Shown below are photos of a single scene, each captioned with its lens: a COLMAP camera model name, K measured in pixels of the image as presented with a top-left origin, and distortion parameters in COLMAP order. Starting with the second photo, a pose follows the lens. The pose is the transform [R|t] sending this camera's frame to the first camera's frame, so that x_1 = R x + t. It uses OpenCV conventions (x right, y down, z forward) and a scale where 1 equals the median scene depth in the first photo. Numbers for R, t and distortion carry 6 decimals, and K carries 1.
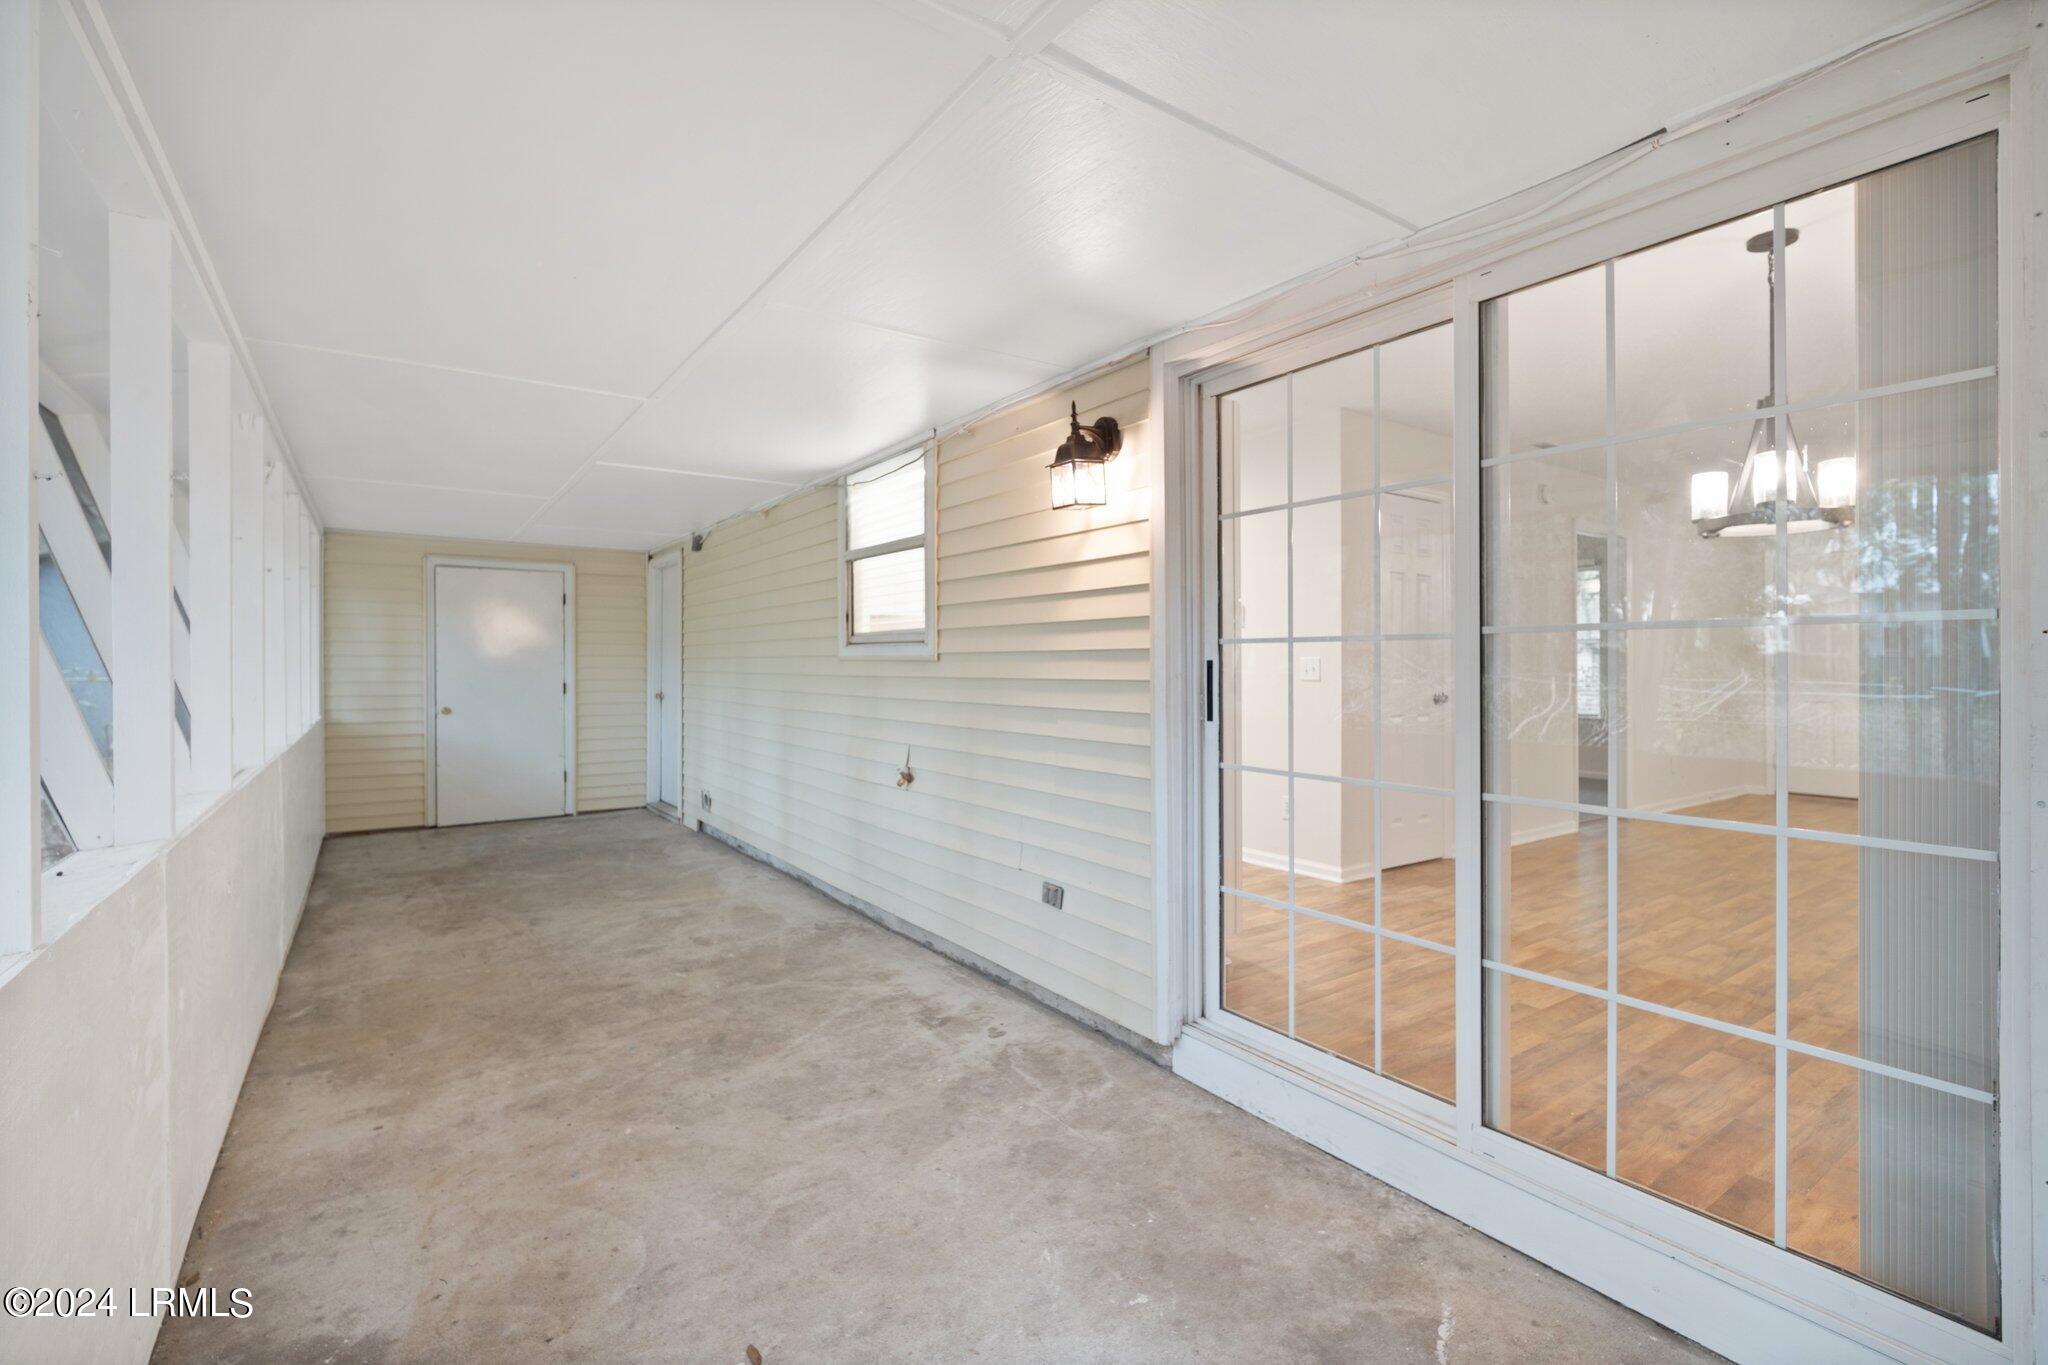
lens RADIAL K [[917.6, 0, 1028.7], [0, 917.6, 675.3], [0, 0, 1]] dist [-0.010348, 0.000325]
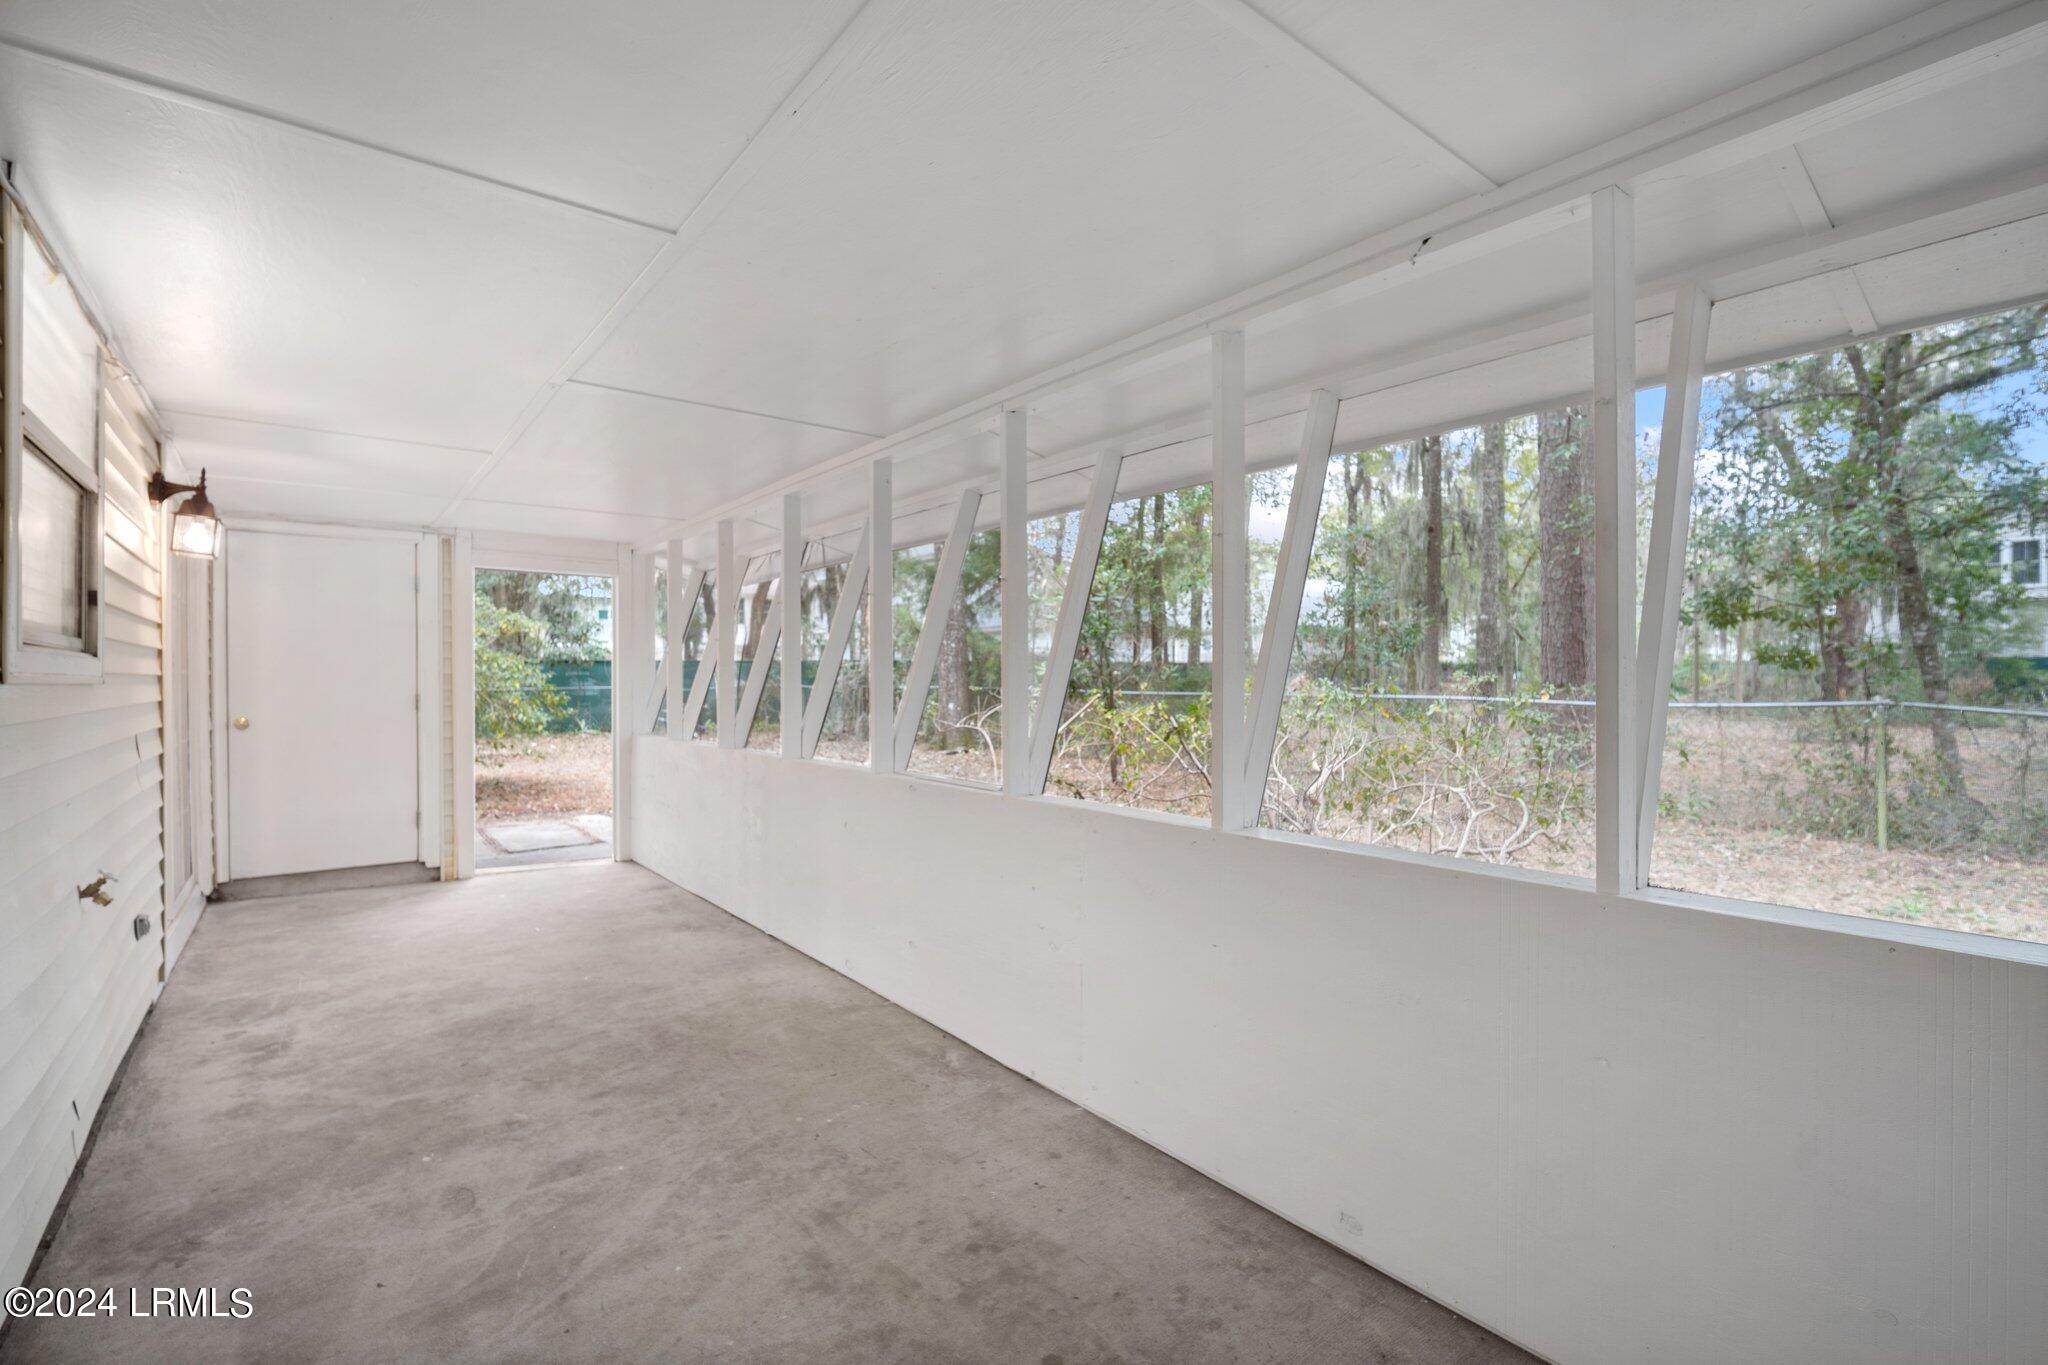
lens RADIAL K [[917.6, 0, 1028.7], [0, 917.6, 675.3], [0, 0, 1]] dist [-0.010348, 0.000325]
pose [[-0.998542, 0.003194, -0.053879, -0.865258], [0.002812, 0.999970, 0.007160, -0.028623], [0.053900, 0.006998, -0.998522, 2.023462]]
